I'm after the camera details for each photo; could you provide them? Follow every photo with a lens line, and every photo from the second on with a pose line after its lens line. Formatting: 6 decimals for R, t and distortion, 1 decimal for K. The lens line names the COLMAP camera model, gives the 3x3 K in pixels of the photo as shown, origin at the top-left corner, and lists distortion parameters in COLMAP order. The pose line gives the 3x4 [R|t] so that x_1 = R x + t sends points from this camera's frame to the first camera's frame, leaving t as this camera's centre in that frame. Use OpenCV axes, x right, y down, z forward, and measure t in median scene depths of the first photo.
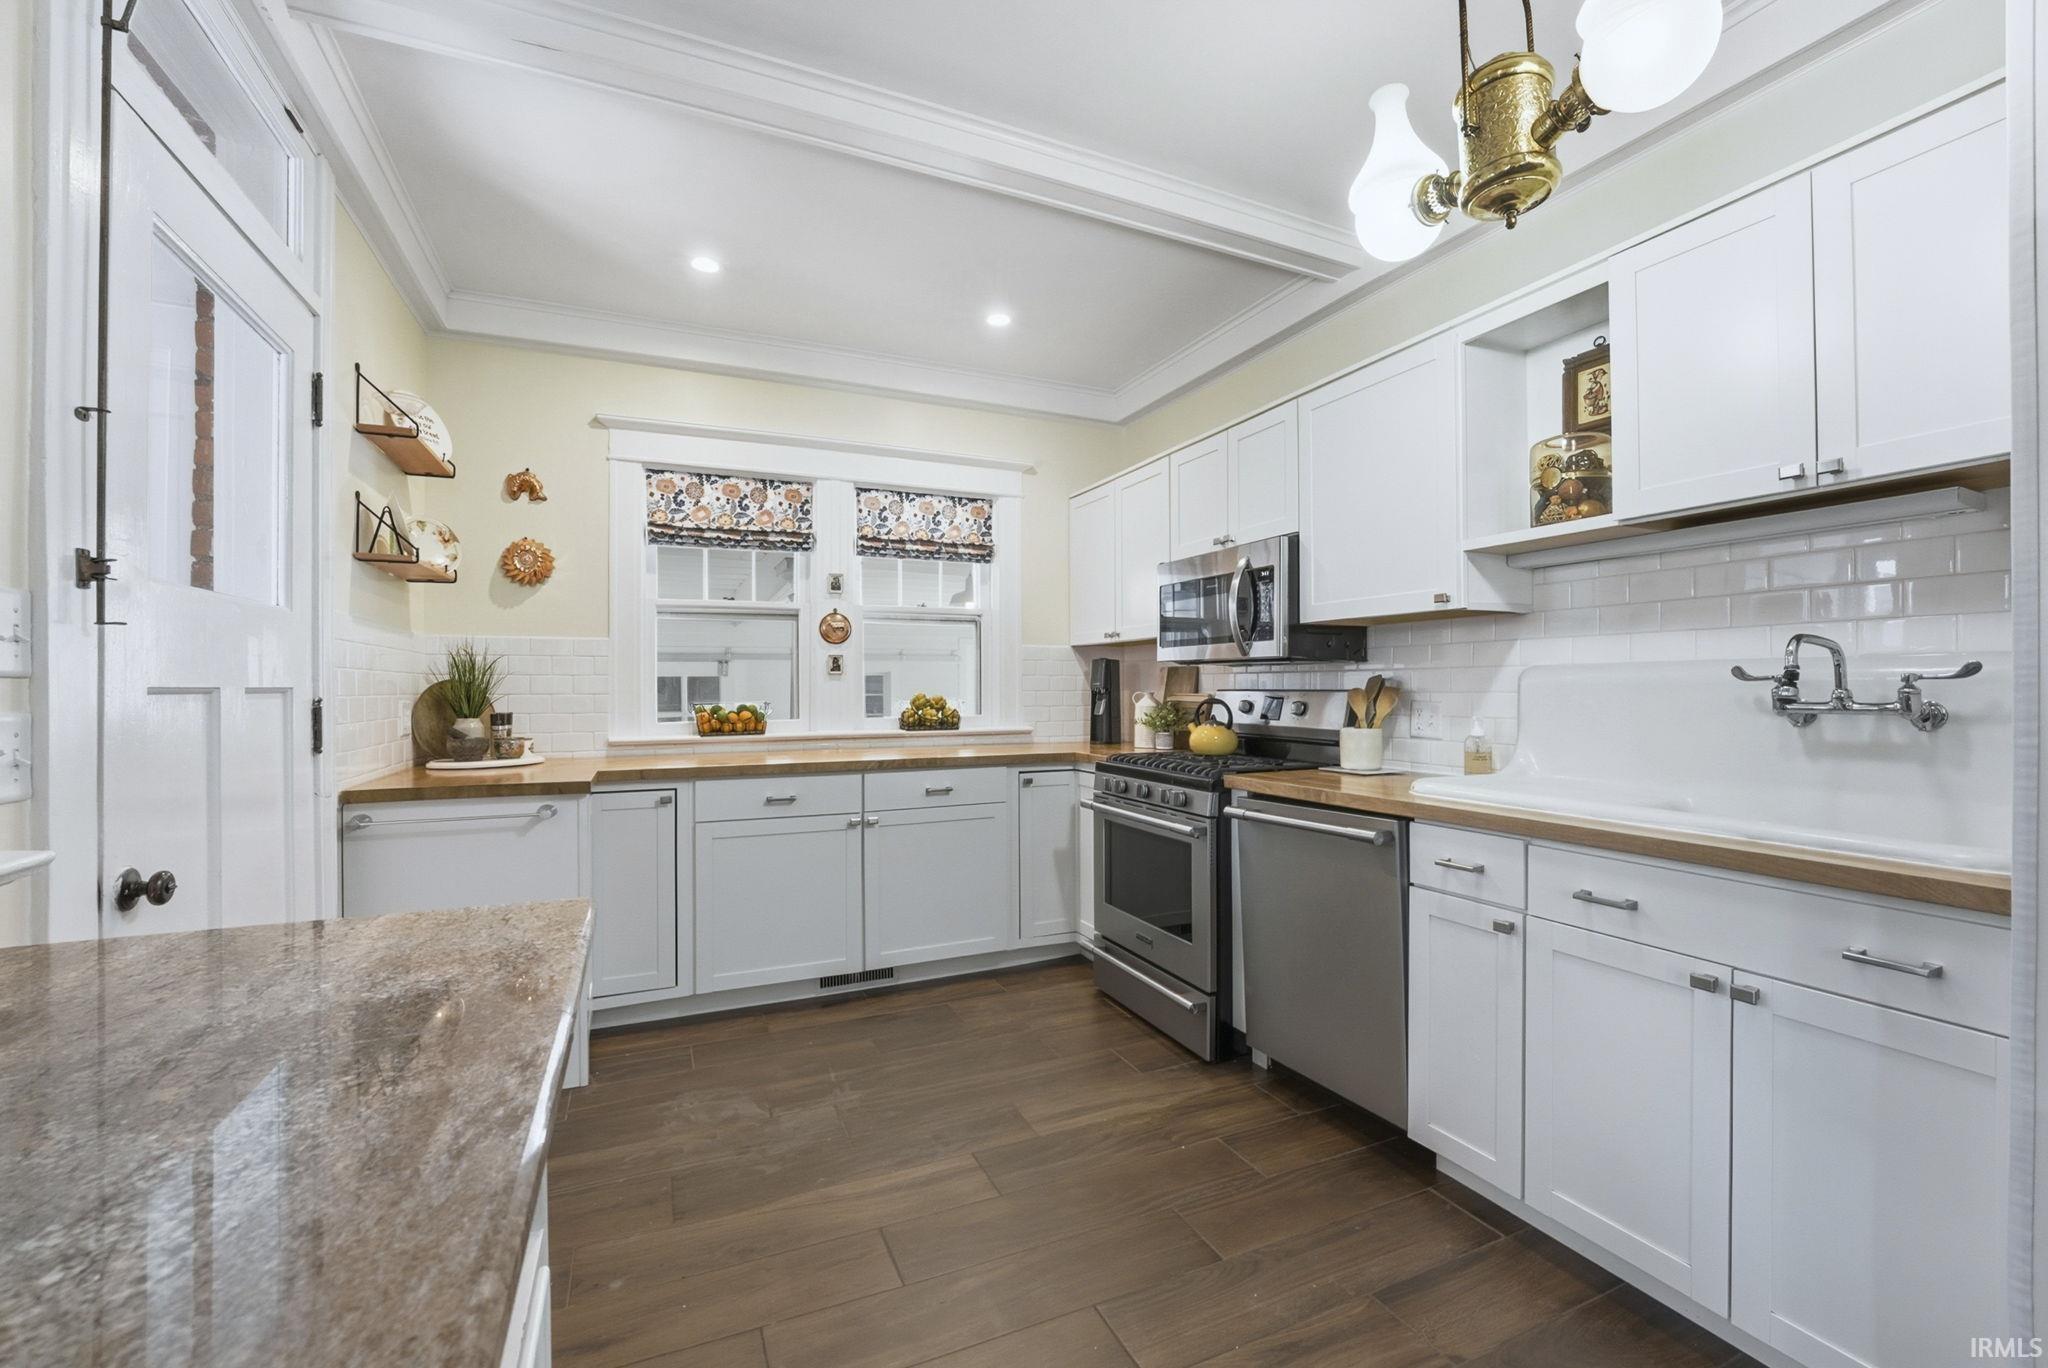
lens RADIAL K [[847.8, 0, 1031.5], [0, 847.8, 688.1], [0, 0, 1]] dist [-0.019454, 0.000558]
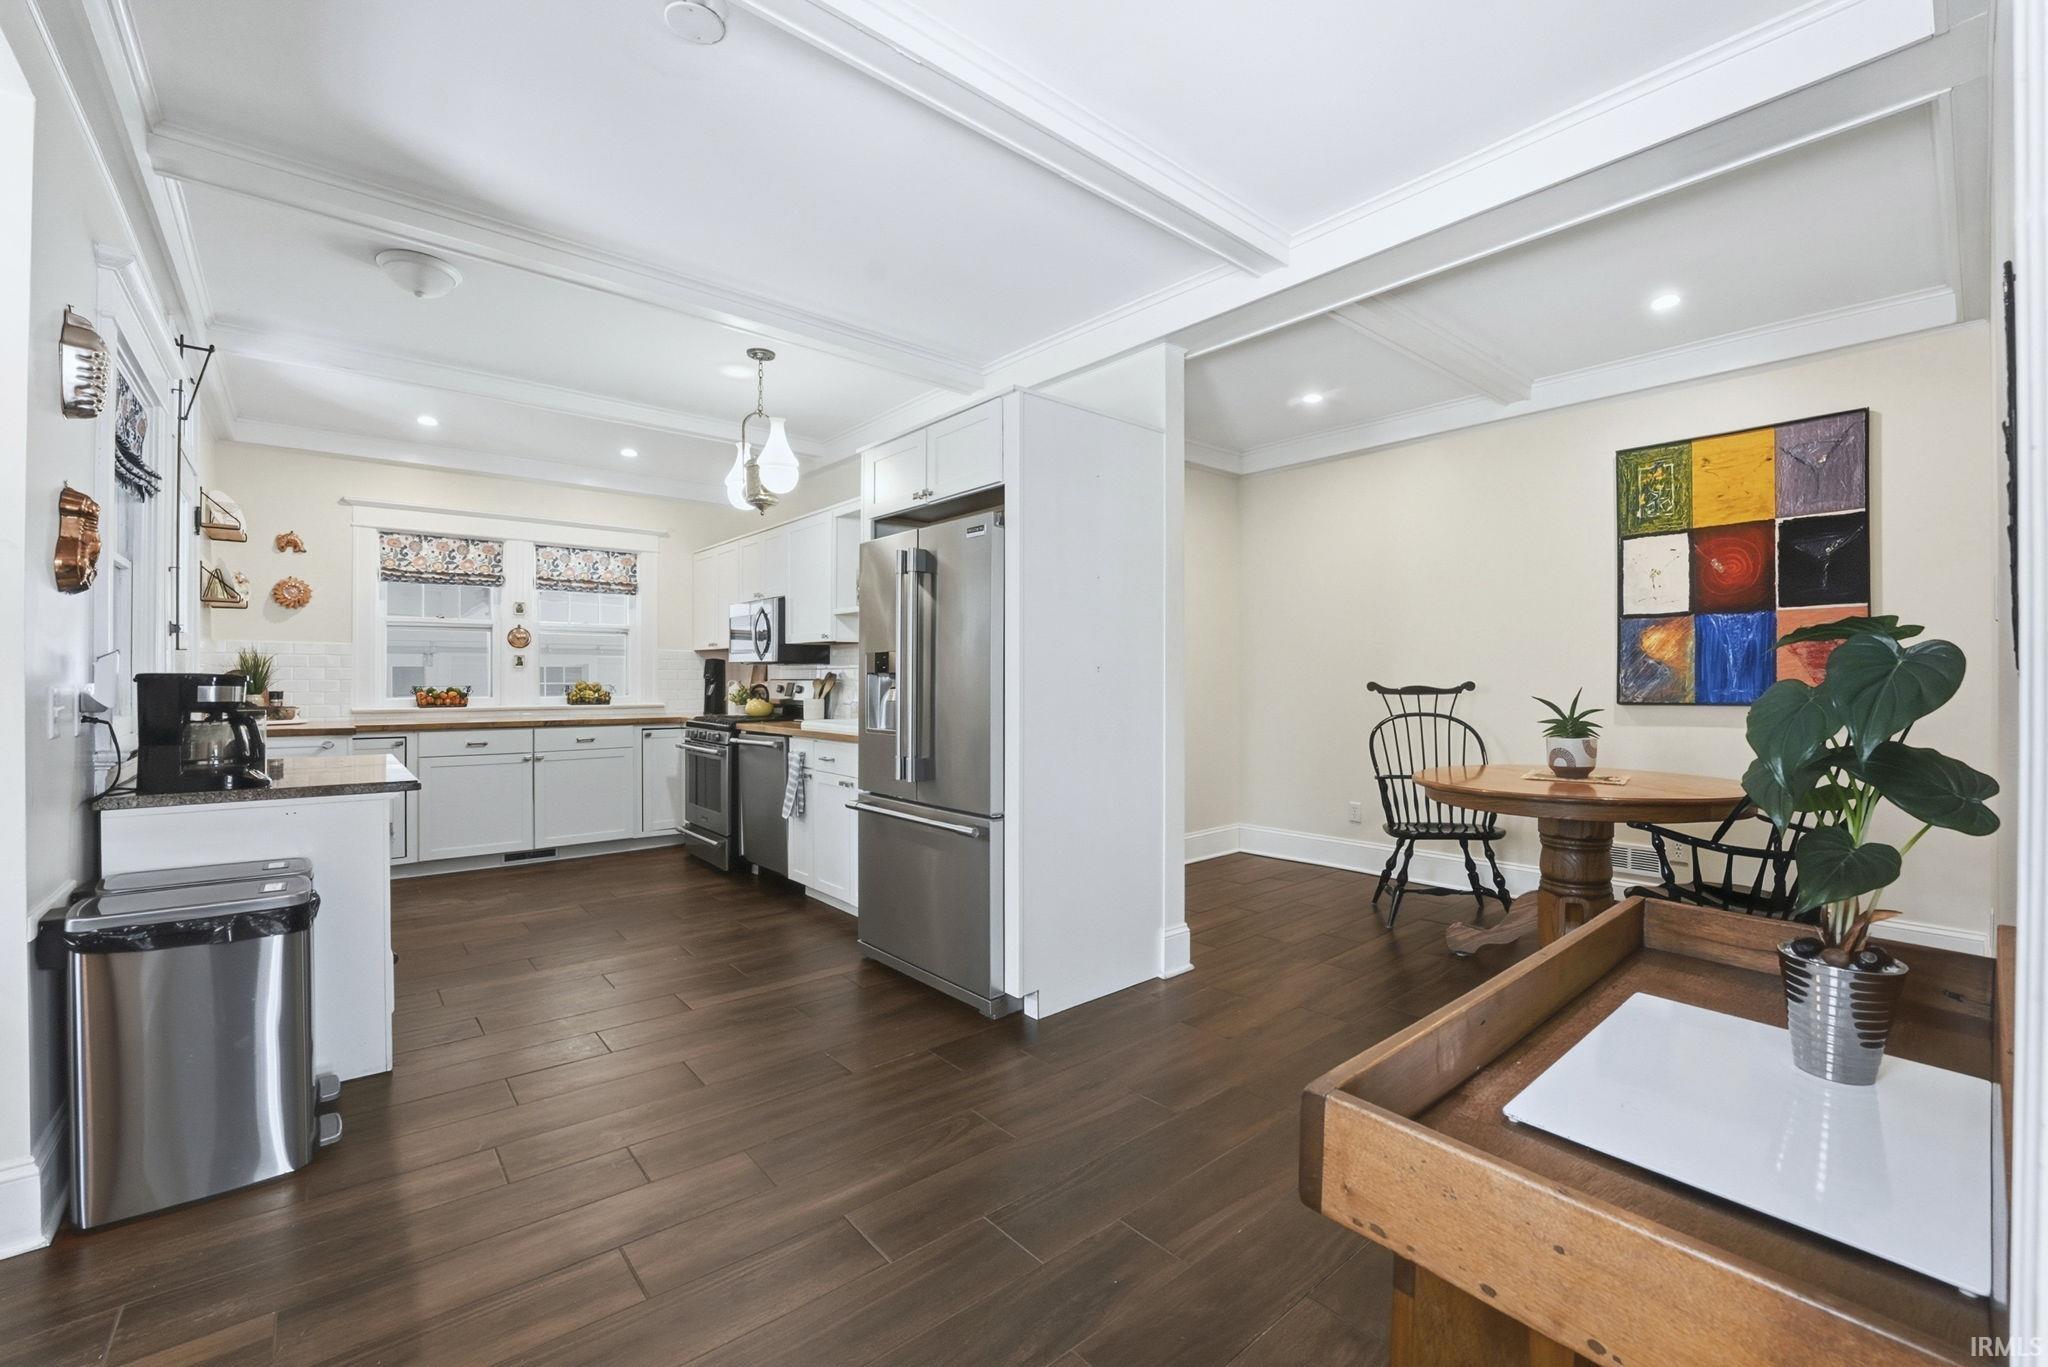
lens RADIAL K [[847.8, 0, 1022.2], [0, 847.8, 682.7], [0, 0, 1]] dist [-0.019454, 0.000558]
pose [[0.962045, 0.004747, 0.272849, 0.248050], [-0.005535, 0.999982, 0.002119, 0.002778], [-0.272834, -0.003549, 0.962055, -0.774126]]
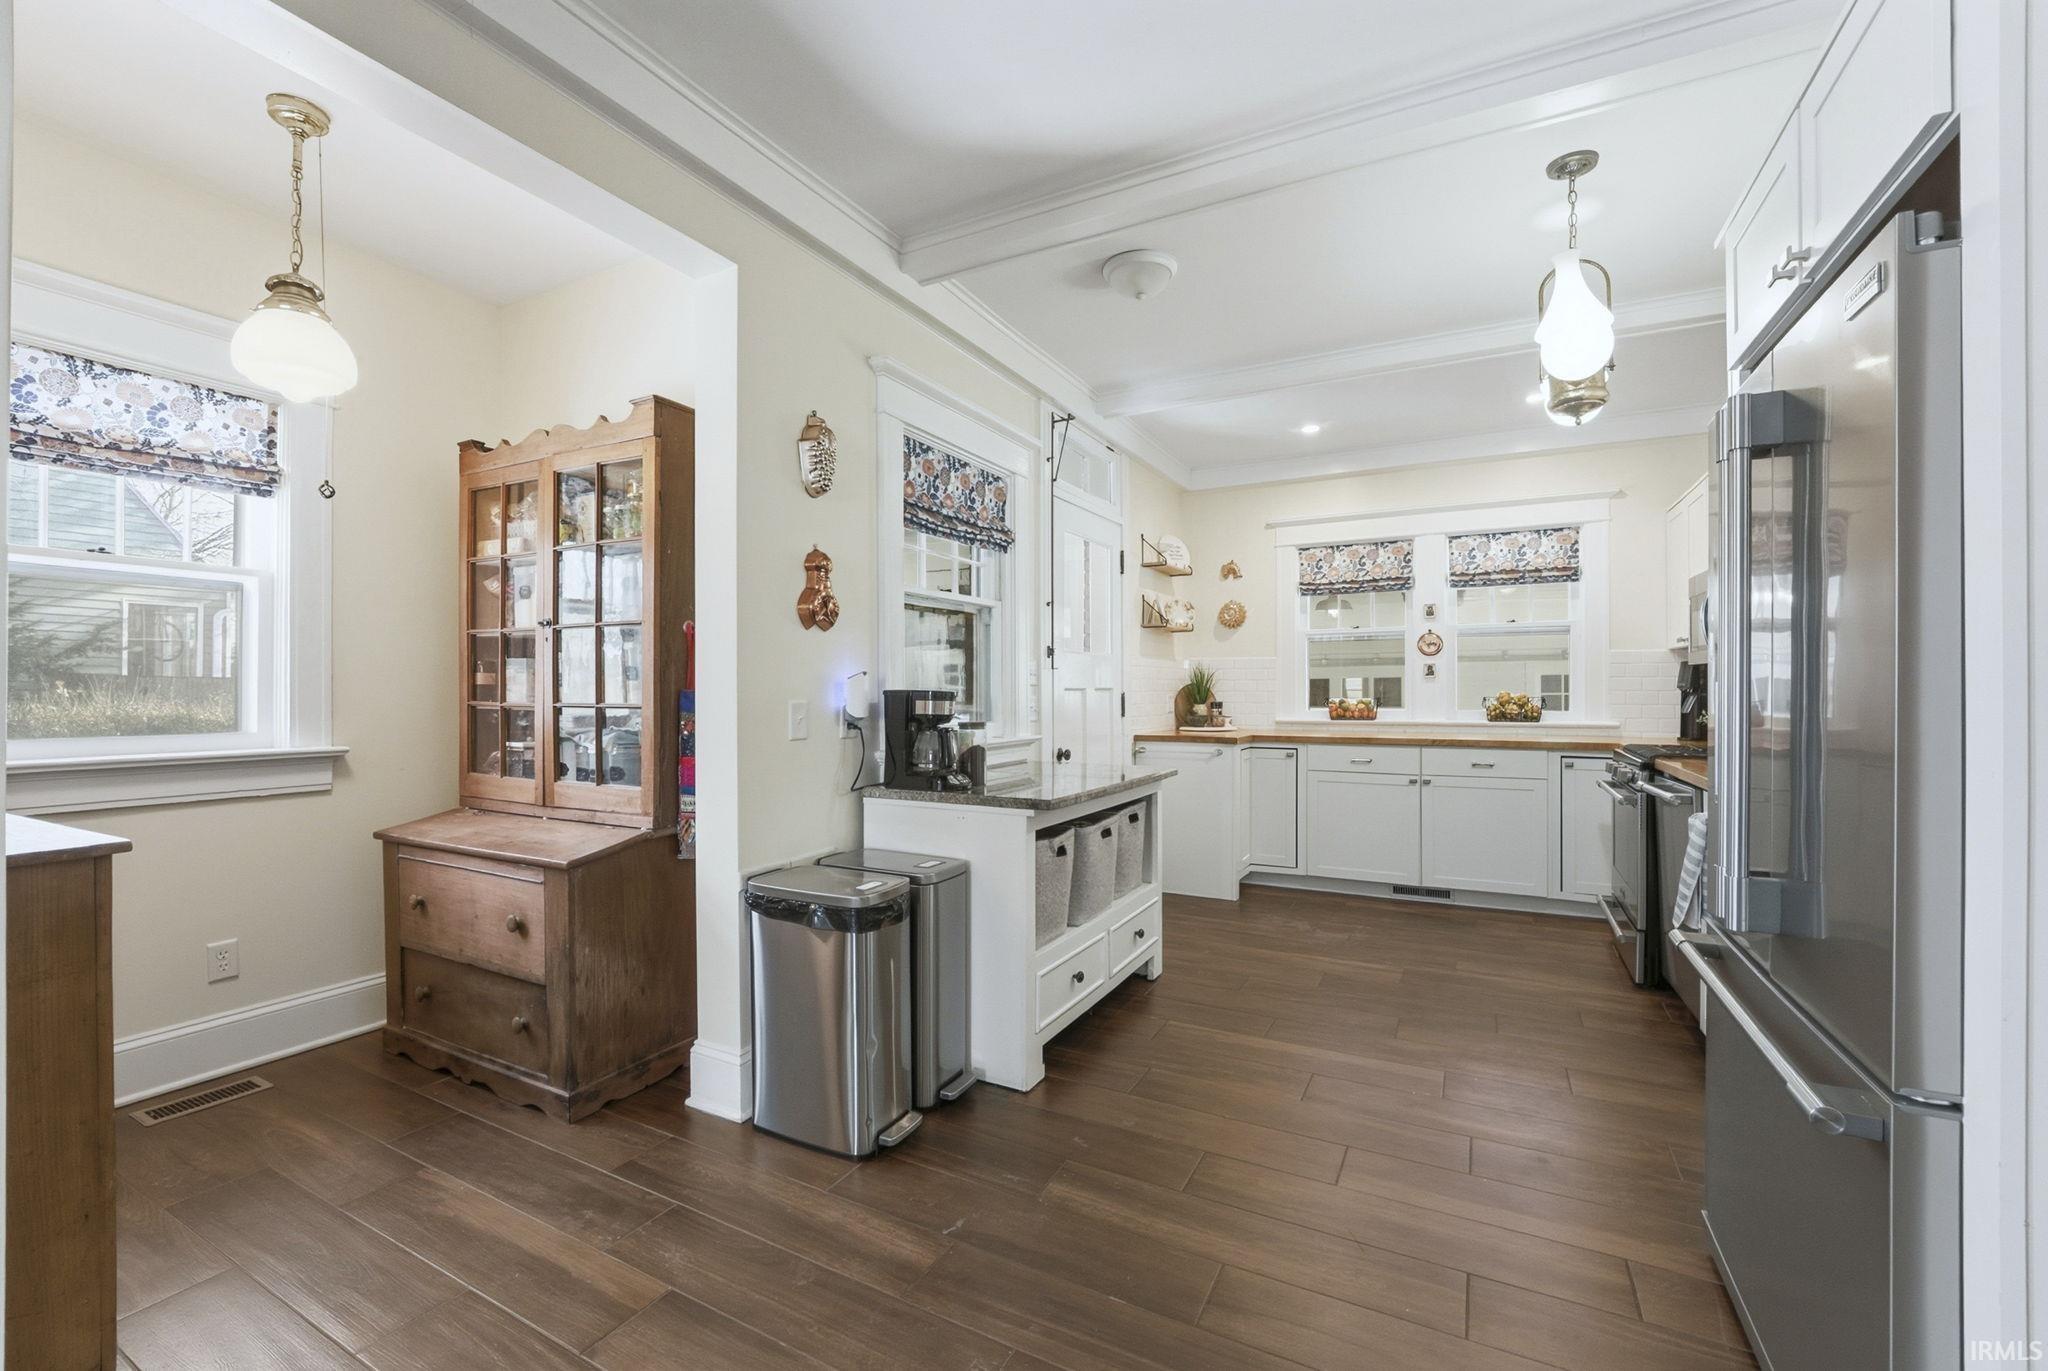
lens RADIAL K [[847.8, 0, 1020.1], [0, 847.8, 691.1], [0, 0, 1]] dist [-0.019454, 0.000558]
pose [[0.608782, 0.005108, -0.793321, 0.484411], [-0.000443, 0.999981, 0.006098, -0.003227], [0.793337, -0.003360, 0.608773, -0.379480]]
